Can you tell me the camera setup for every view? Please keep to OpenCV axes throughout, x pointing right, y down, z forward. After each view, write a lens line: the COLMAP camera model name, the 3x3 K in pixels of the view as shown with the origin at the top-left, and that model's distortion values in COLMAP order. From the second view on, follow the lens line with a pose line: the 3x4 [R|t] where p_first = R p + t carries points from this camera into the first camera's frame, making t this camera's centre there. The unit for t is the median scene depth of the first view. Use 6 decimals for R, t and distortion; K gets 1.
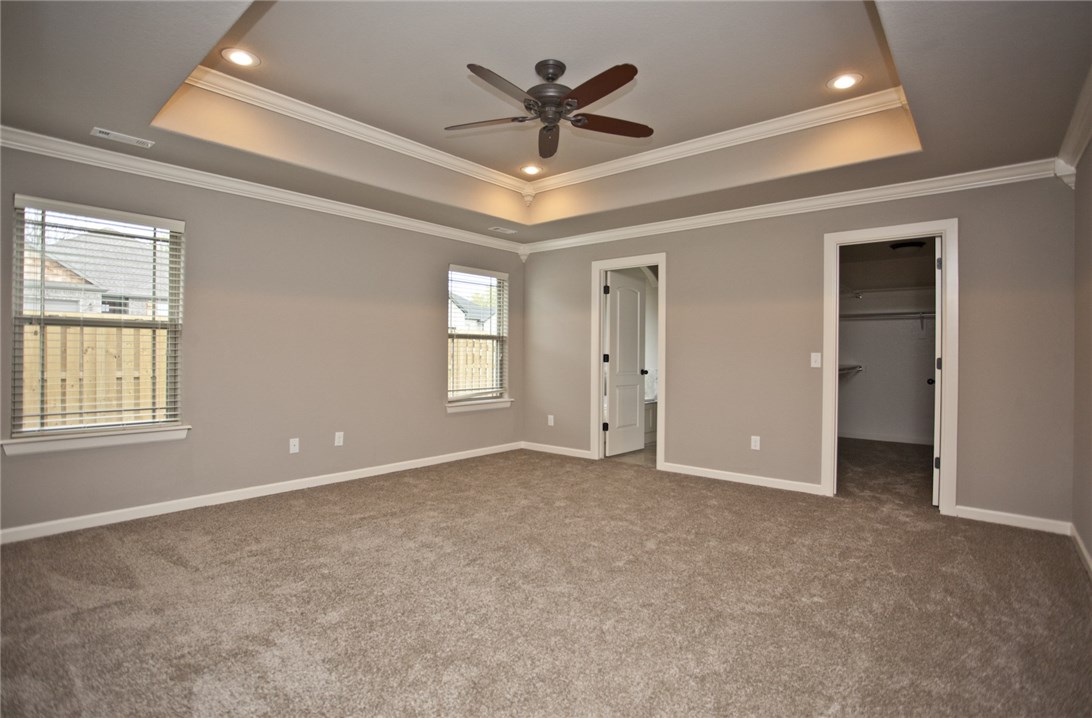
lens RADIAL K [[550.3, 0, 546.0], [0, 550.3, 359.0], [0, 0, 1]] dist [-0.092580, 0.047886]
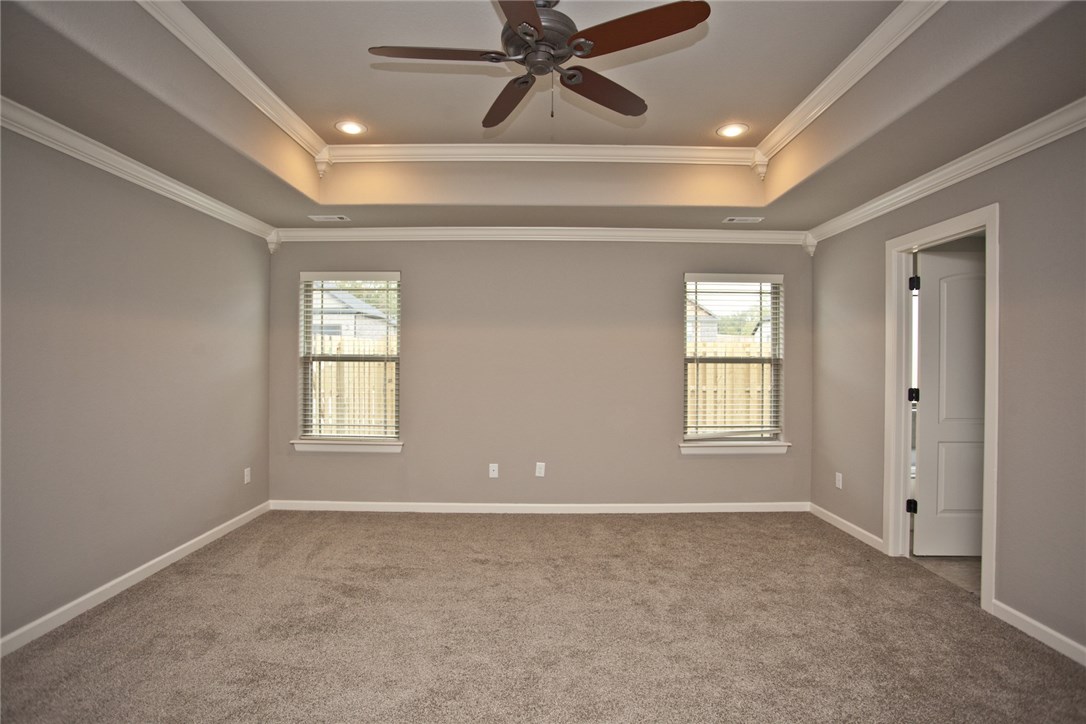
lens RADIAL K [[530.4, 0, 545.4], [0, 530.4, 362.4], [0, 0, 1]] dist [-0.082423, 0.038836]
pose [[0.639109, -0.003235, -0.769109, 0.287769], [-0.006148, 0.999938, -0.009315, -0.029484], [0.769091, 0.010681, 0.639050, 0.320319]]
